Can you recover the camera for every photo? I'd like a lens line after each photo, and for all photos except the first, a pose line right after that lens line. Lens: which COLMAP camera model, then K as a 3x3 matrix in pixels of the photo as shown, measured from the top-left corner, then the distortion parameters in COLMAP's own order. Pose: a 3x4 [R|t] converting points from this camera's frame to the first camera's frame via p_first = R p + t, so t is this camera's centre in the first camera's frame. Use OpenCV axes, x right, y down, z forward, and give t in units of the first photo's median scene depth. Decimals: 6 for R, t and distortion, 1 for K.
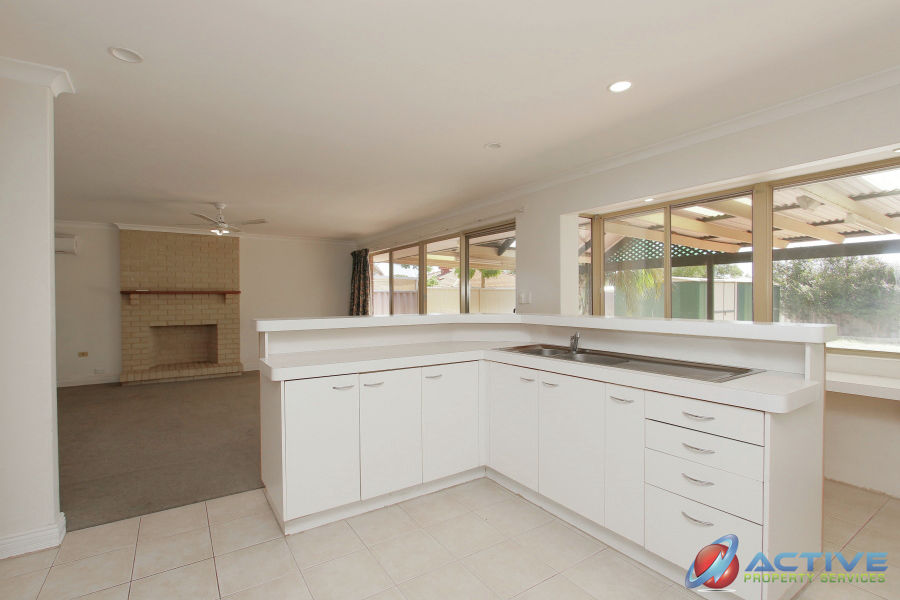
lens RADIAL K [[419.7, 0, 447.9], [0, 419.7, 300.8], [0, 0, 1]] dist [-0.003004, 0.001576]
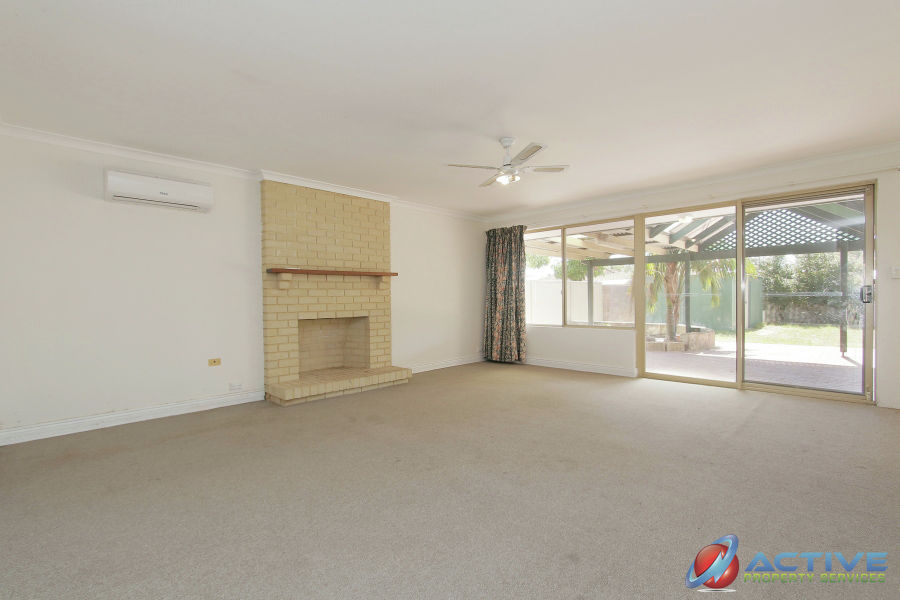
lens RADIAL K [[419.7, 0, 452.6], [0, 419.7, 296.5], [0, 0, 1]] dist [-0.003004, 0.001576]
pose [[0.977683, -0.004978, 0.210028, -0.565729], [0.006831, 0.999944, -0.008098, 0.027426], [-0.209976, 0.009351, 0.977662, 0.233997]]
